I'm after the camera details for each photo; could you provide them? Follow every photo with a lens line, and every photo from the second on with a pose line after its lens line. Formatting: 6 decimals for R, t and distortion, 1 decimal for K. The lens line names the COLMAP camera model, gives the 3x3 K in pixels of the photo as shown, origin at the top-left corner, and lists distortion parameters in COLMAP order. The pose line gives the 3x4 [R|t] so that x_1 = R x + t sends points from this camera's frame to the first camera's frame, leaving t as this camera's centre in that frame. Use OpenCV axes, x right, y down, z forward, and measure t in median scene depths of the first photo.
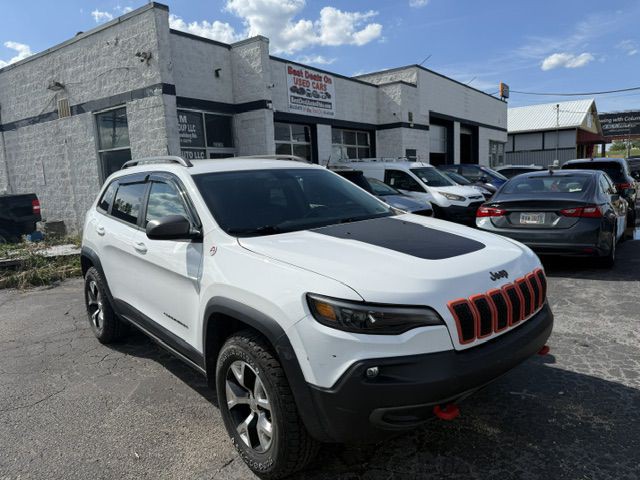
lens RADIAL K [[460.9, 0, 323.5], [0, 460.9, 239.7], [0, 0, 1]] dist [0.059430, -0.083445]
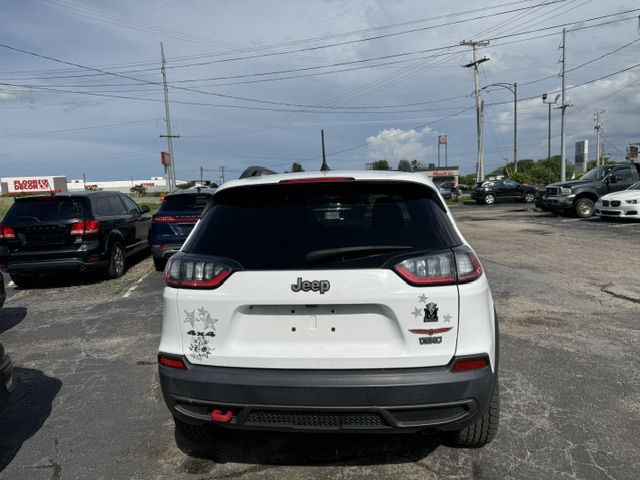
lens RADIAL K [[458.1, 0, 336.8], [0, 458.1, 247.0], [0, 0, 1]] dist [0.051253, -0.085354]
pose [[-0.702172, -0.009615, 0.711942, -0.295810], [0.170472, 0.968556, 0.181213, -0.067453], [-0.691298, 0.248609, -0.678454, 0.564906]]
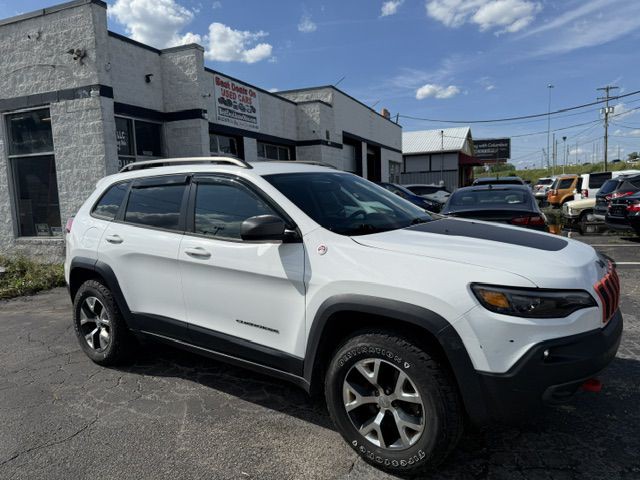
lens RADIAL K [[460.9, 0, 323.5], [0, 460.9, 239.7], [0, 0, 1]] dist [0.059430, -0.083445]
pose [[0.970773, -0.011574, 0.239720, -0.102963], [0.020545, 0.999178, -0.034959, 0.007979], [-0.239118, 0.038863, 0.970213, 0.010933]]
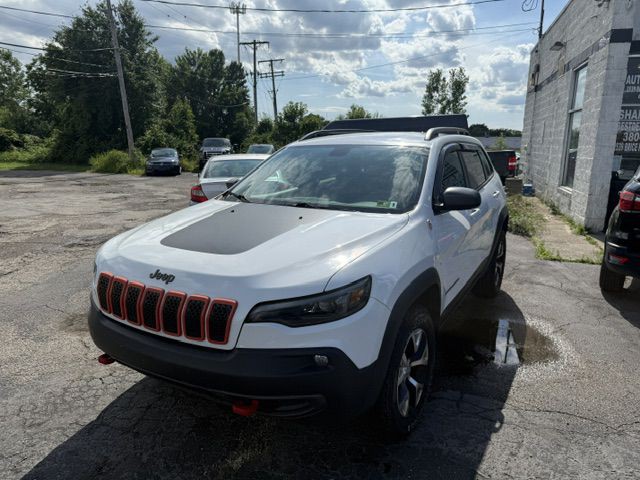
lens RADIAL K [[460.9, 0, 323.5], [0, 460.9, 239.7], [0, 0, 1]] dist [0.059430, -0.083445]
pose [[0.327008, 0.241125, -0.913742, 0.246972], [-0.151384, 0.967780, 0.201208, -0.043243], [0.932818, 0.072530, 0.352974, 0.179459]]
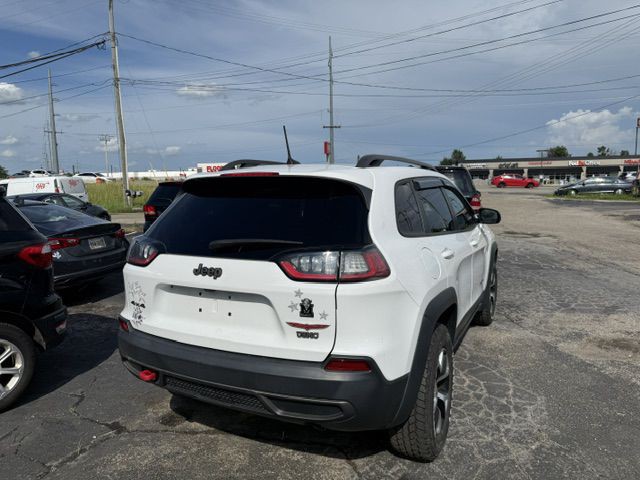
lens RADIAL K [[460.9, 0, 323.5], [0, 460.9, 239.7], [0, 0, 1]] dist [0.059430, -0.083445]
pose [[-0.400868, -0.053628, 0.914565, -0.356204], [0.162688, 0.978252, 0.128671, -0.054309], [-0.901575, 0.200369, -0.383425, 0.490997]]
